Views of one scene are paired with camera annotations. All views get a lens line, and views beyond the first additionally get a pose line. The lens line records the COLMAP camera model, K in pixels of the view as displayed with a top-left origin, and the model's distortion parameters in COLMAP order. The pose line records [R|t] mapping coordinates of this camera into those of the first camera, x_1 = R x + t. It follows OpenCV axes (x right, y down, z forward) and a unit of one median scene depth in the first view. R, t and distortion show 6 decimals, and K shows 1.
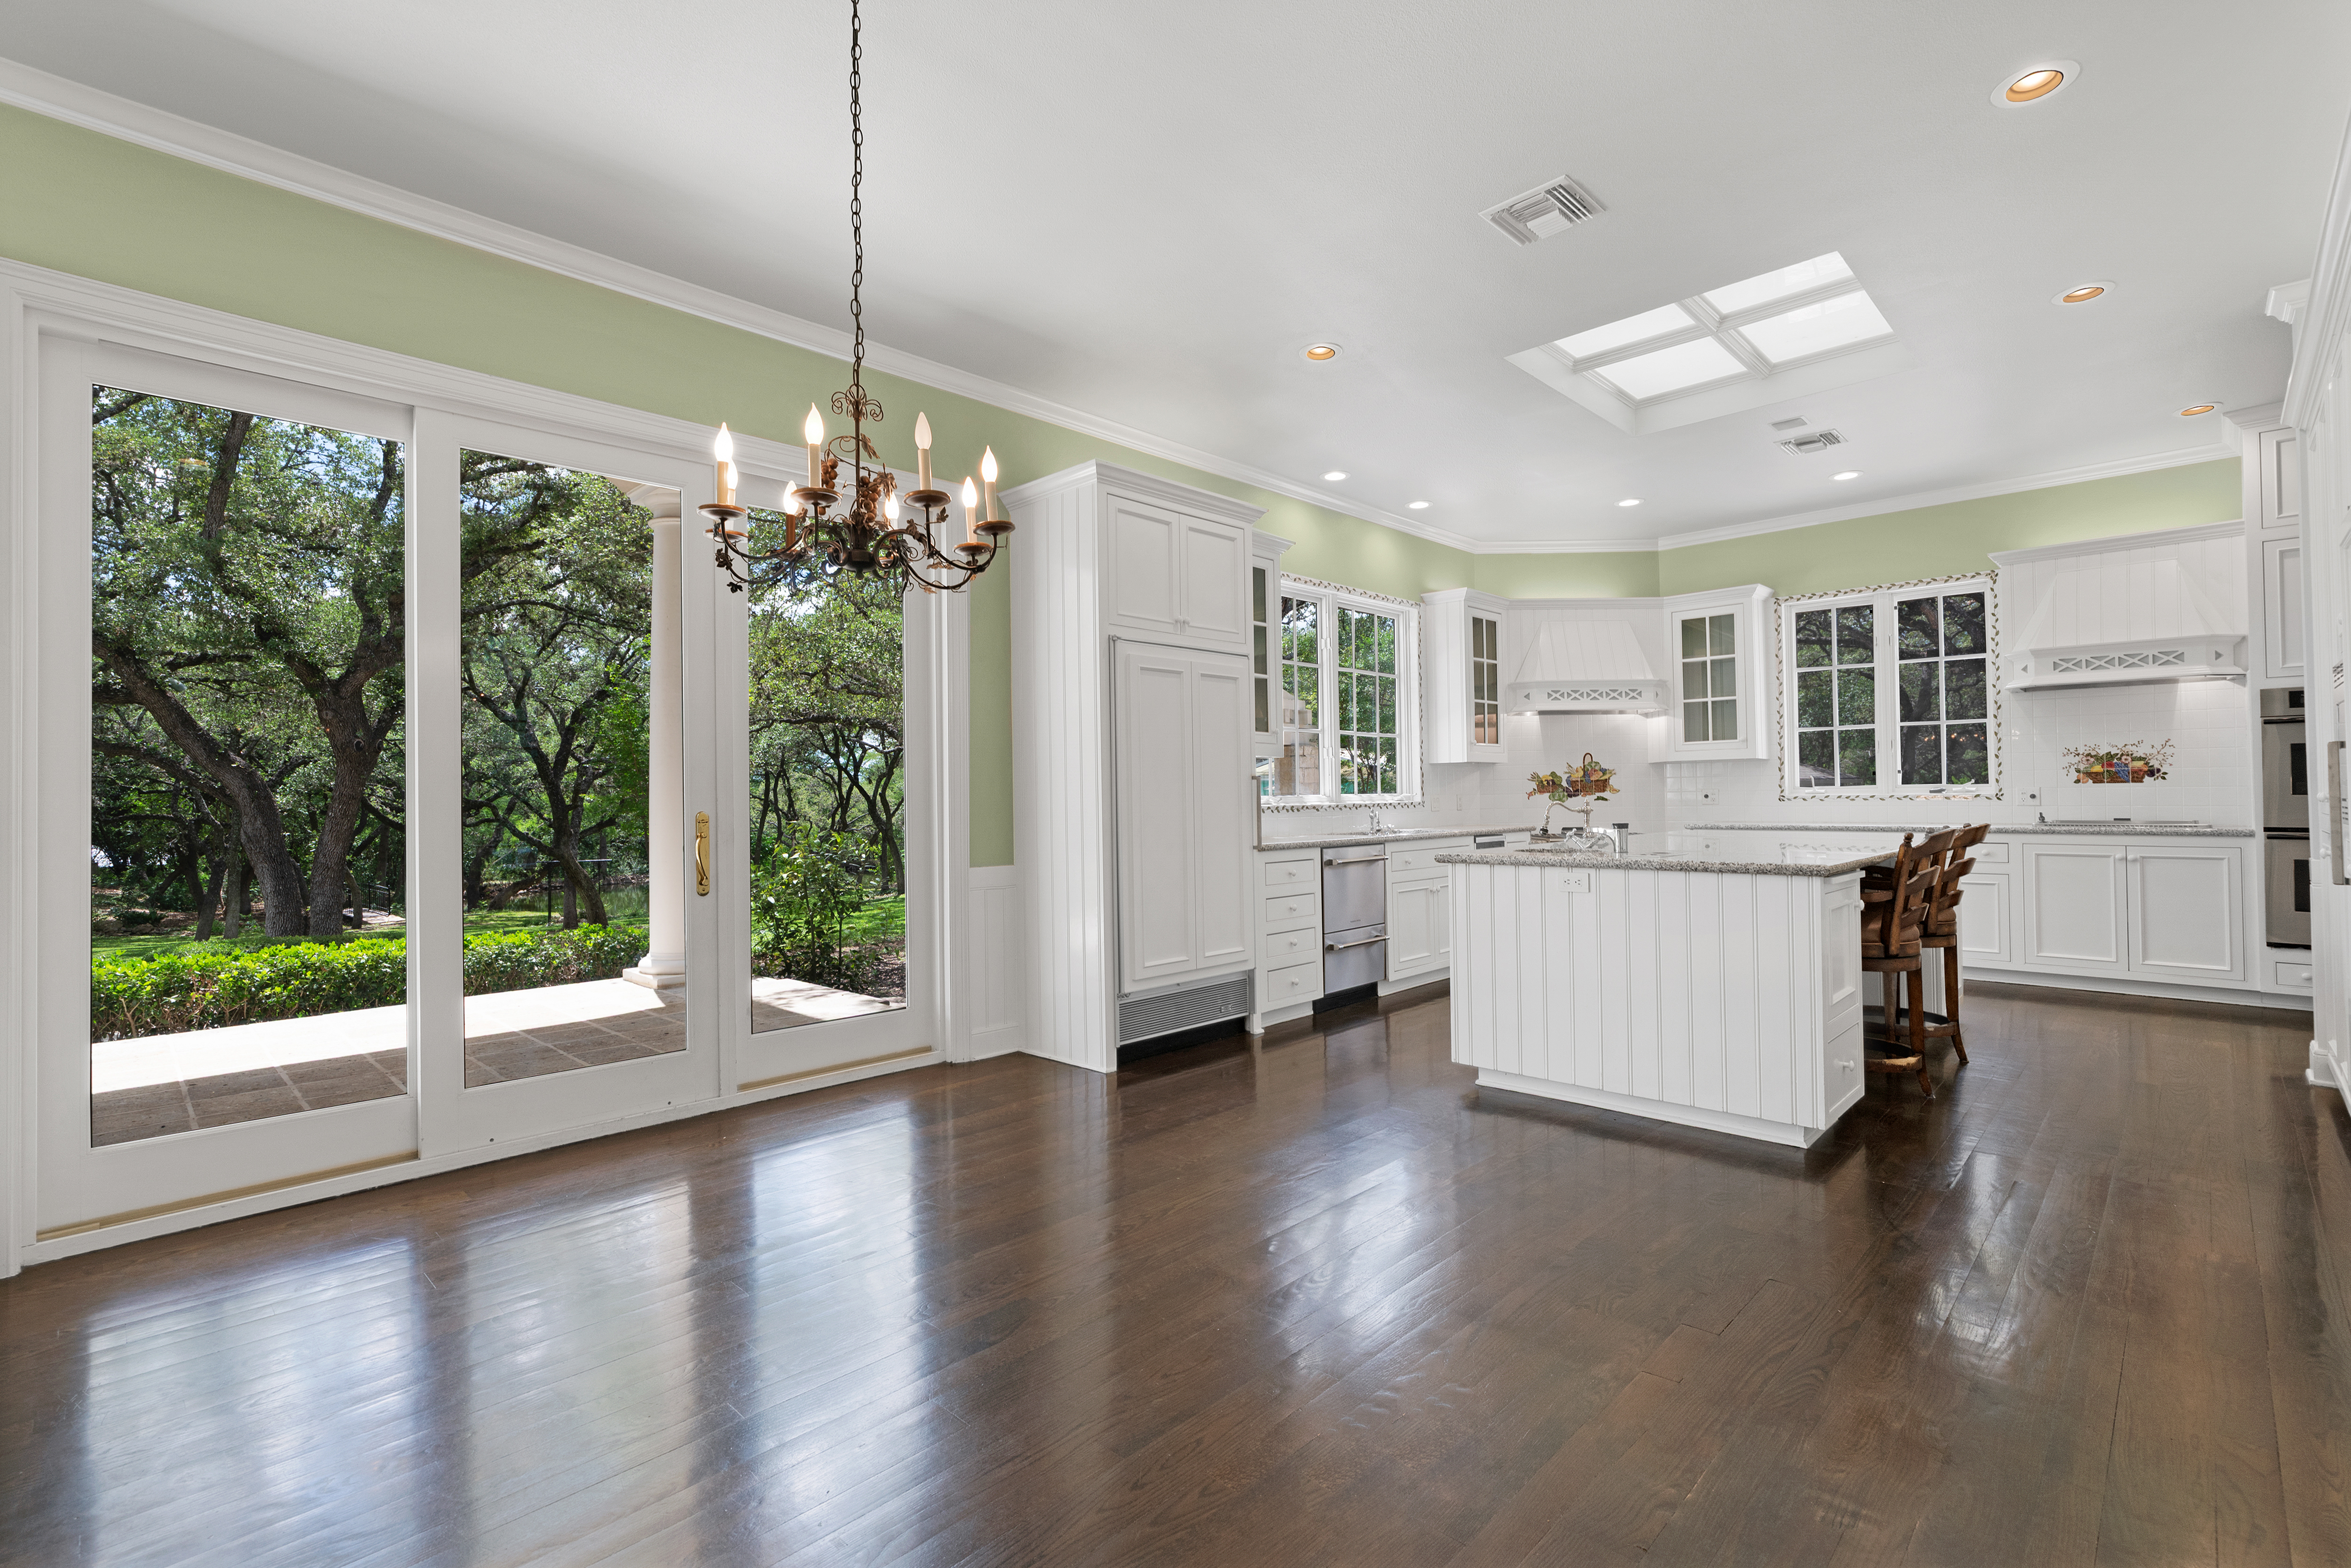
lens RADIAL K [[1066.5, 0, 1167.0], [0, 1066.5, 777.1], [0, 0, 1]] dist [-0.011120, 0.006659]
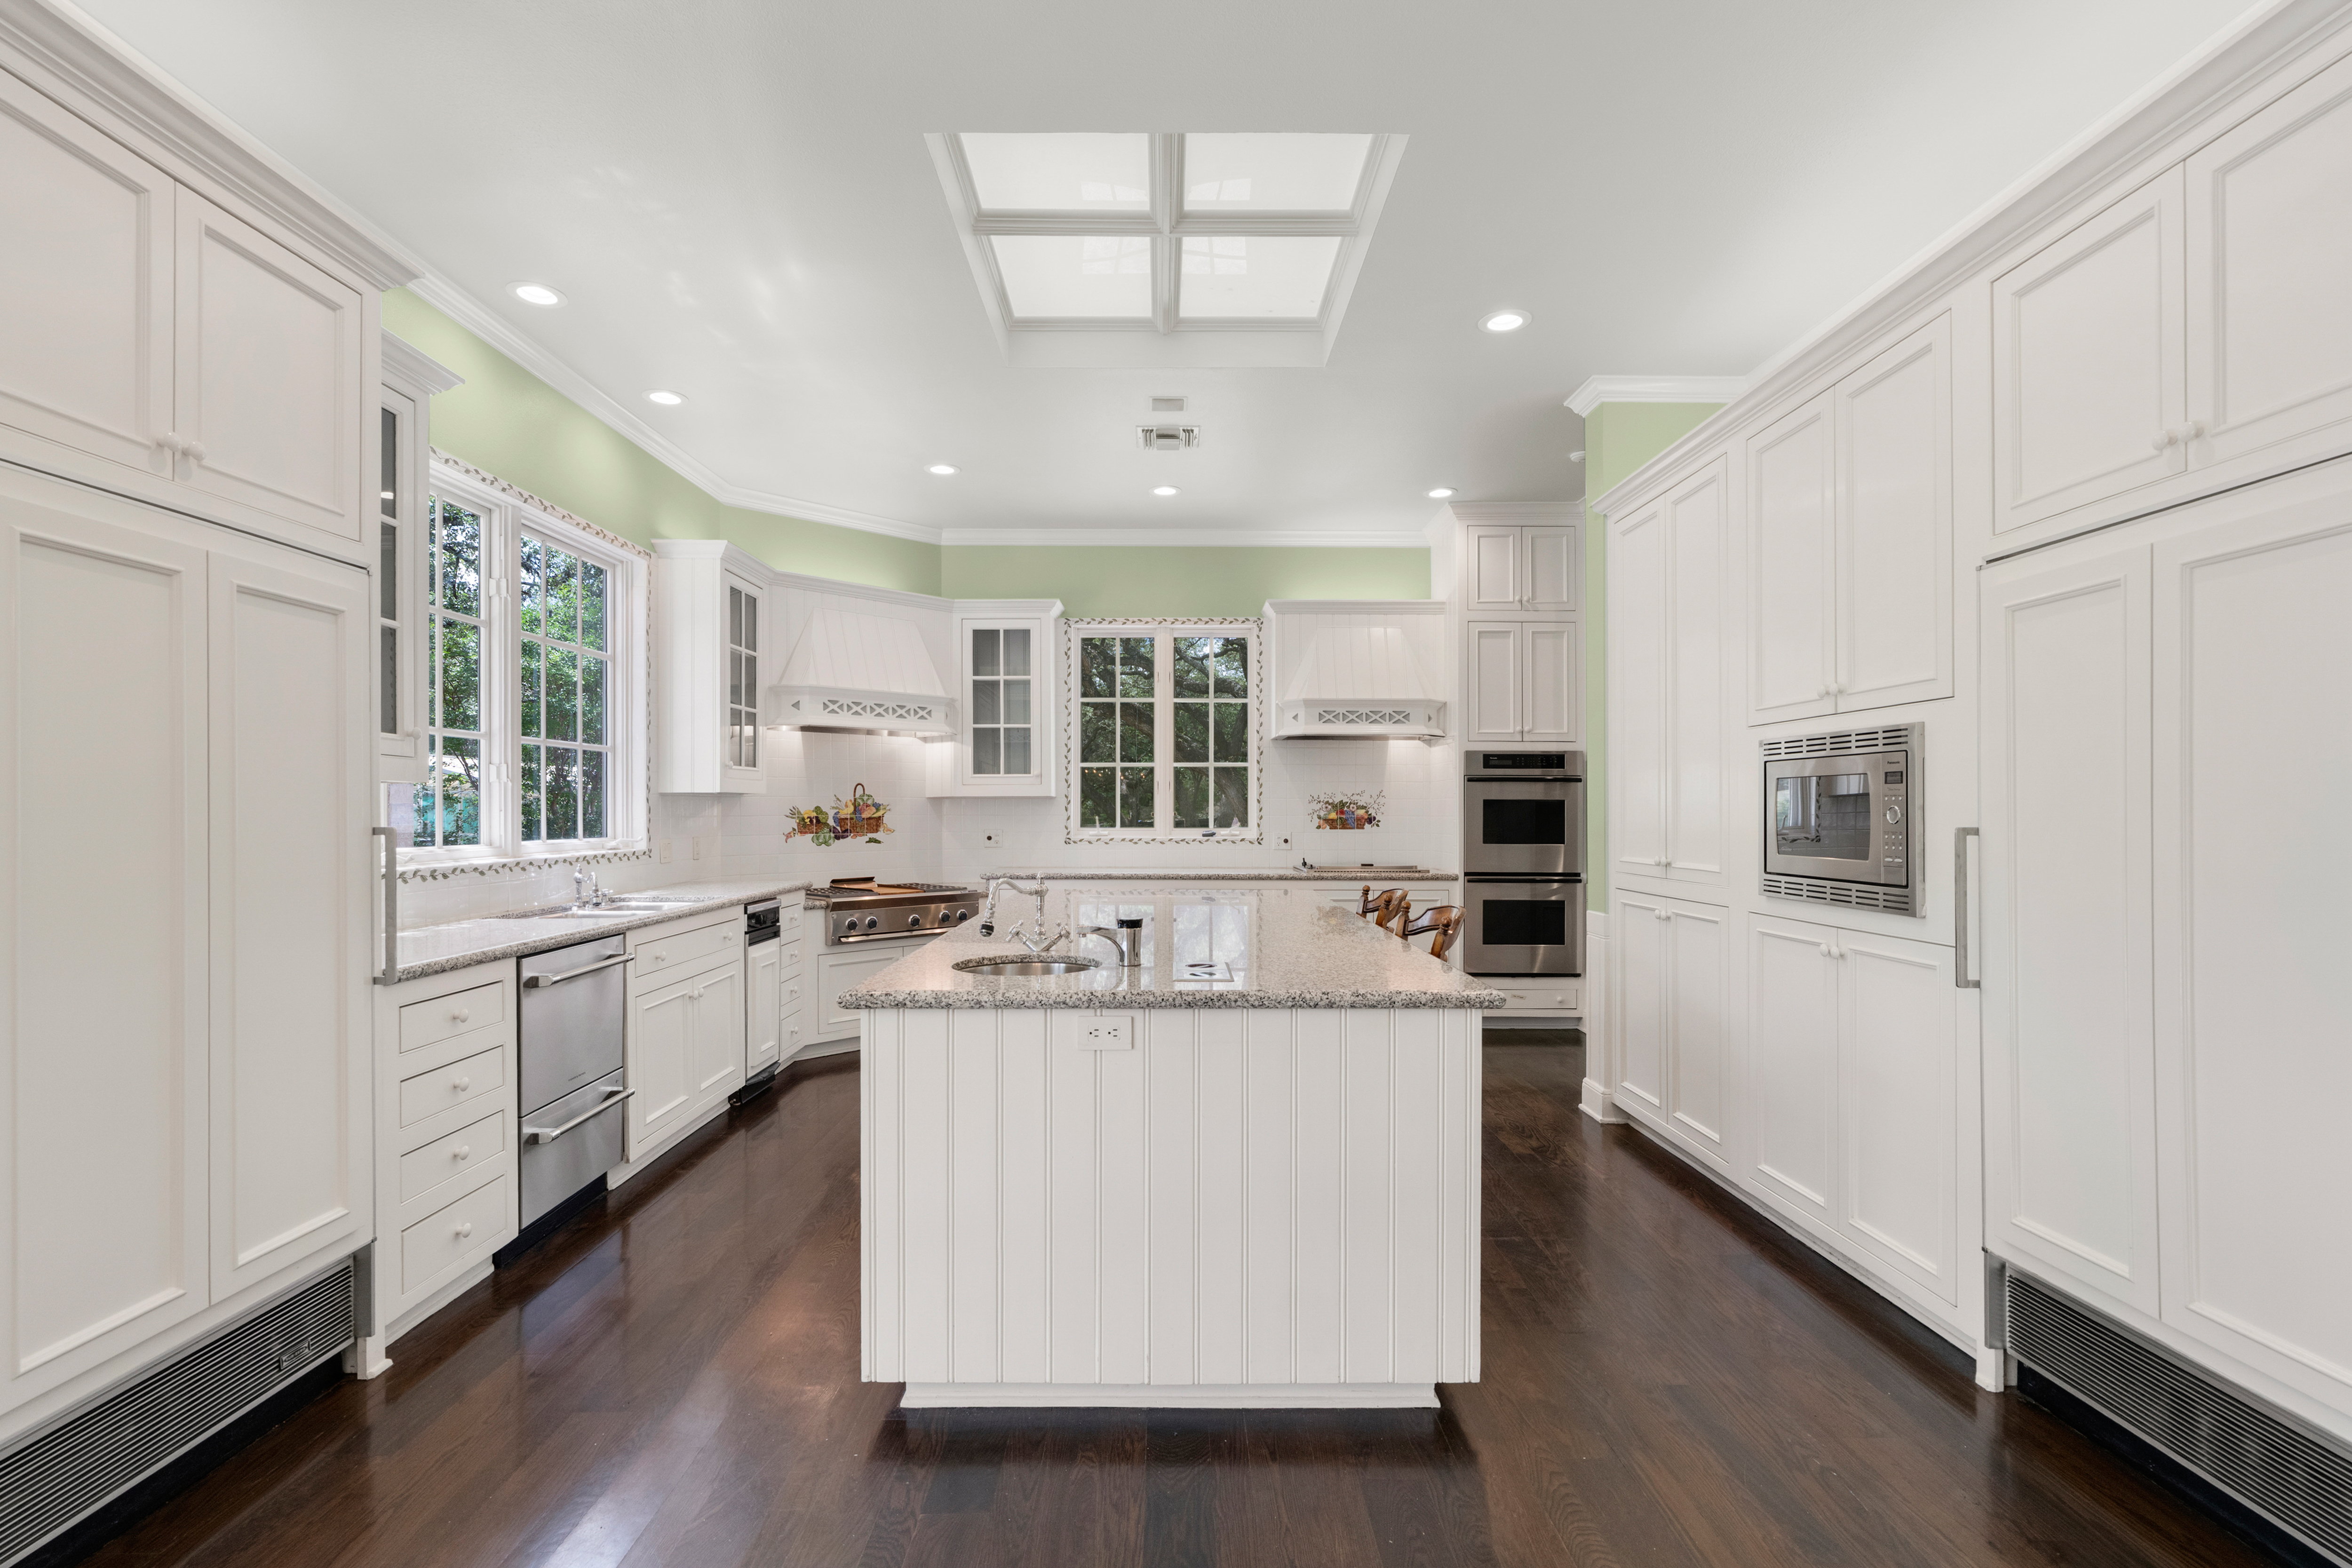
lens RADIAL K [[1067.0, 0, 1157.4], [0, 1067.0, 805.2], [0, 0, 1]] dist [-0.011120, 0.006659]
pose [[0.715683, 0.015415, 0.698255, 0.001068], [-0.023195, 0.999730, 0.001703, -0.017028], [-0.698040, -0.017415, 0.715847, 0.377103]]
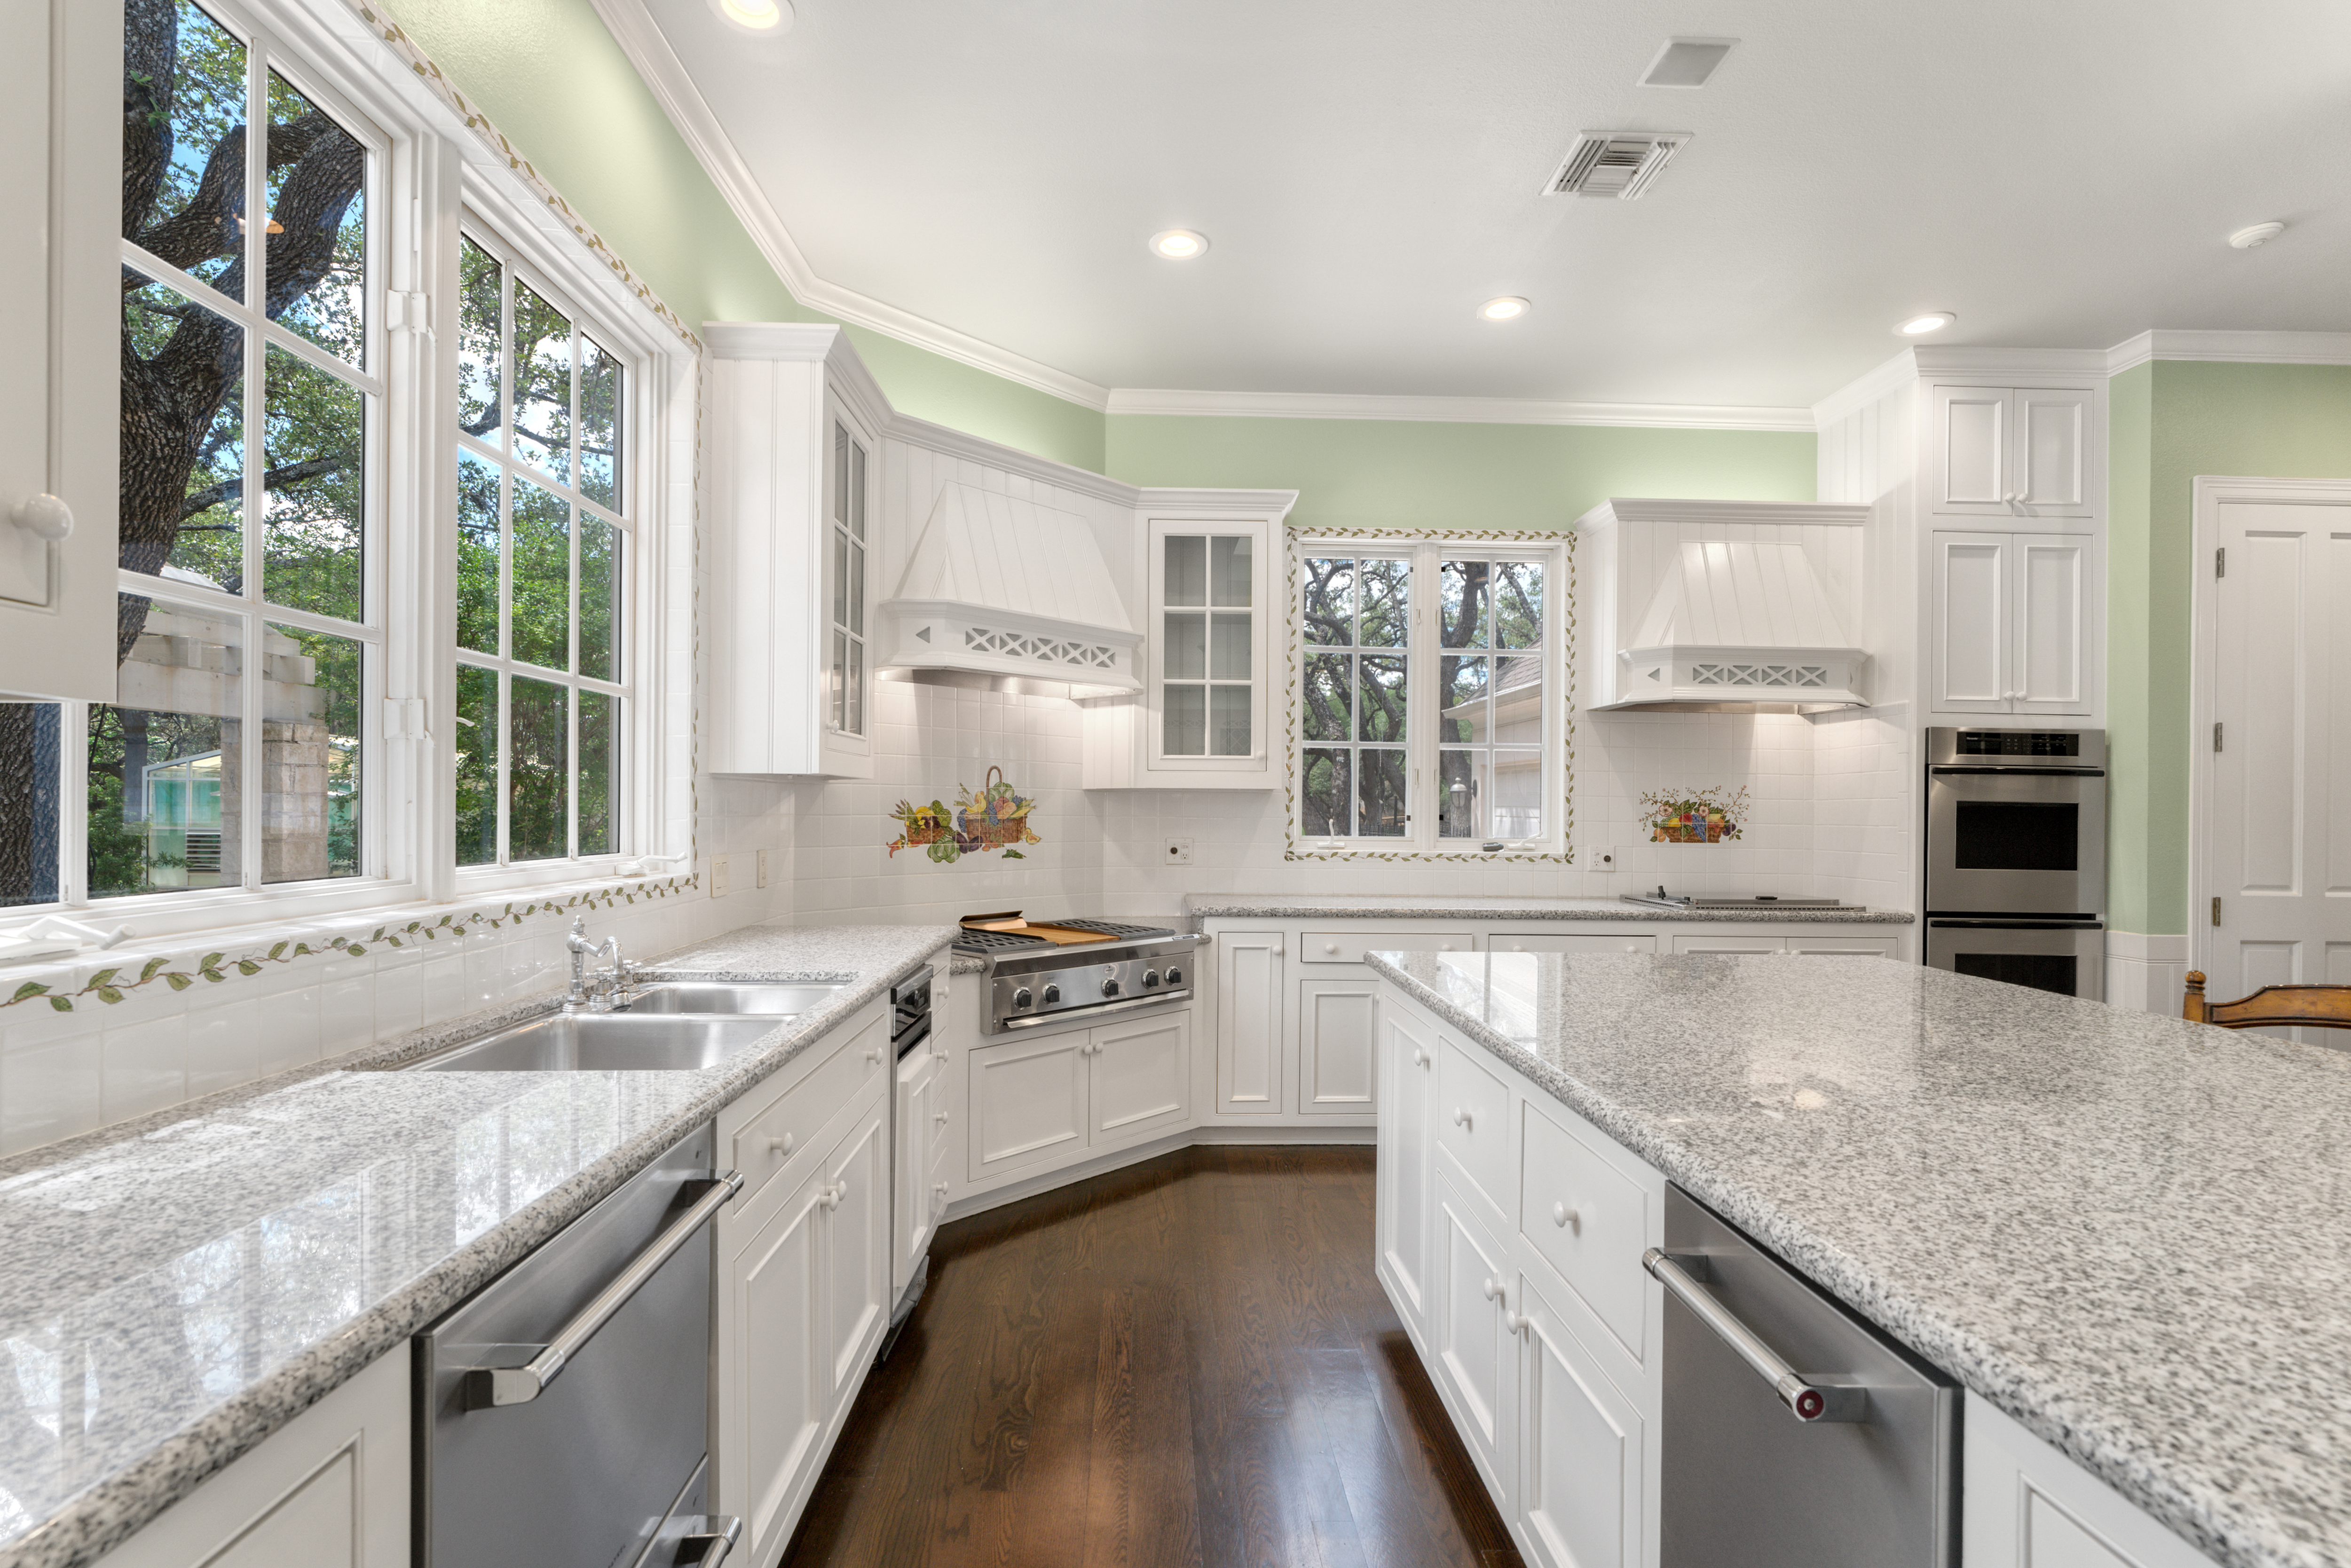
lens RADIAL K [[1066.5, 0, 1155.5], [0, 1066.5, 814.7], [0, 0, 1]] dist [-0.011120, 0.006659]
pose [[0.693599, 0.017055, 0.720159, 0.105294], [-0.033538, 0.999400, 0.008632, -0.008160], [-0.719580, -0.030140, 0.693755, 0.793367]]
